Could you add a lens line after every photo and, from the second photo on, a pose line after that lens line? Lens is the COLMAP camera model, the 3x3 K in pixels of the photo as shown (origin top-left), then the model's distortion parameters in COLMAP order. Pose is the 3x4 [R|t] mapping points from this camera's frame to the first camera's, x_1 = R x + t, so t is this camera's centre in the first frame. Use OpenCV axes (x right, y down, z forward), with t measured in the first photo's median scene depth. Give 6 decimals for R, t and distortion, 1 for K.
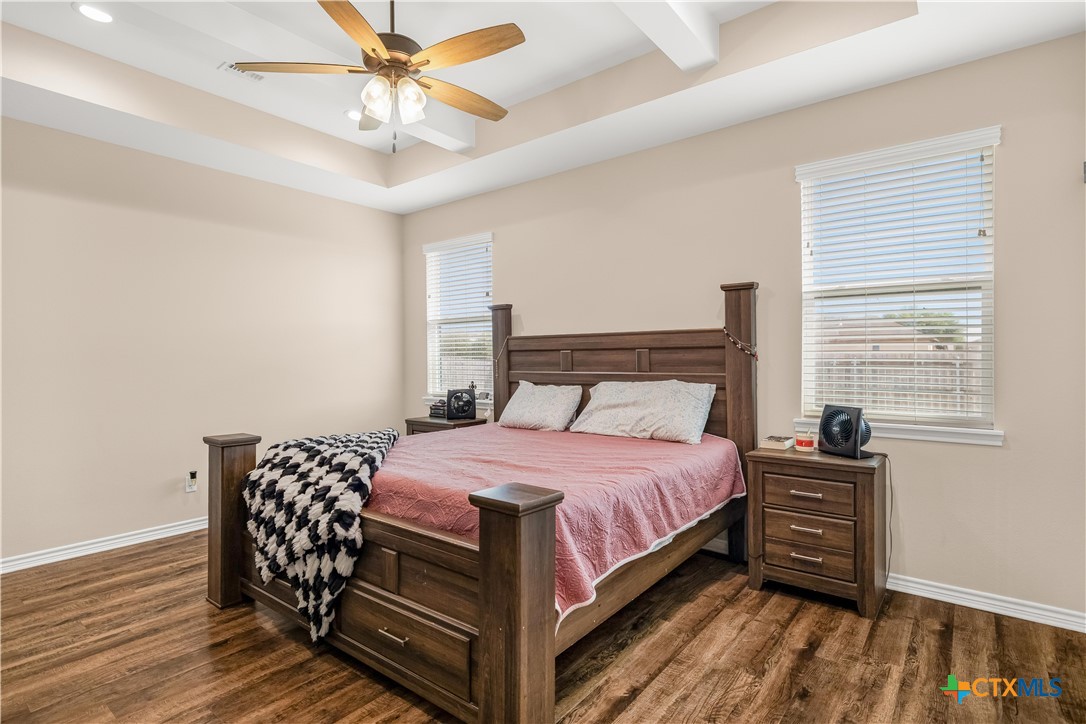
lens RADIAL K [[540.8, 0, 541.1], [0, 540.8, 367.3], [0, 0, 1]] dist [-0.005722, -0.000496]
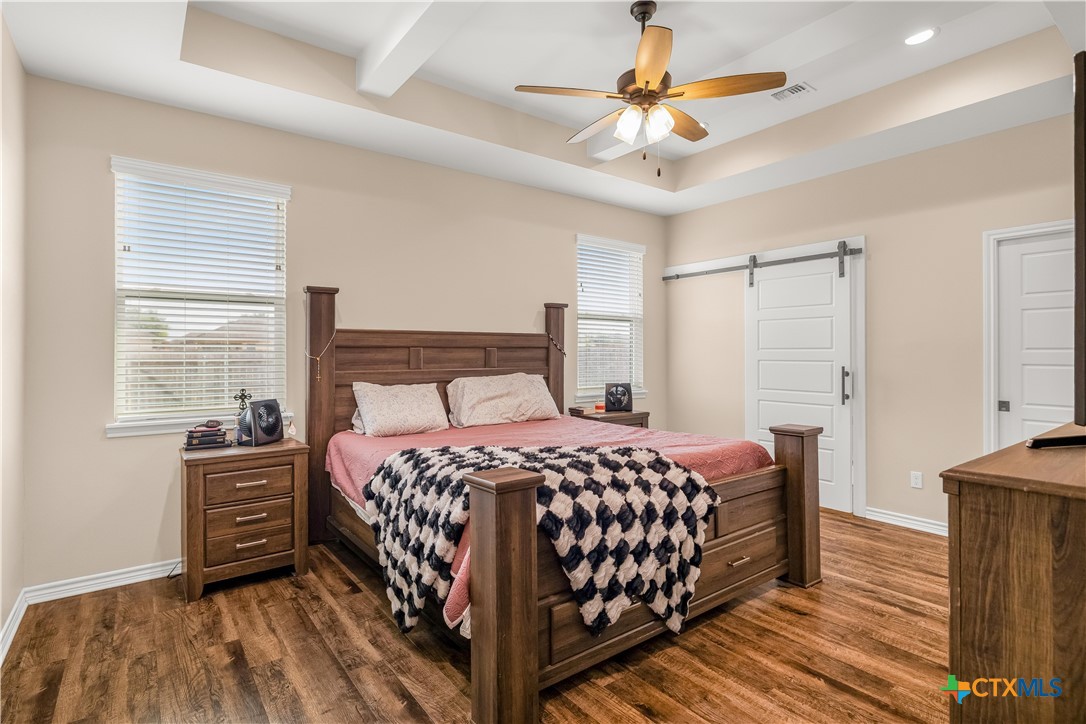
lens RADIAL K [[540.8, 0, 541.1], [0, 540.8, 352.6], [0, 0, 1]] dist [-0.005722, -0.000496]
pose [[0.255551, 0.005718, 0.966779, -0.909893], [0.015280, 0.999834, -0.009953, -0.010234], [-0.966675, 0.017316, 0.255421, 0.598872]]
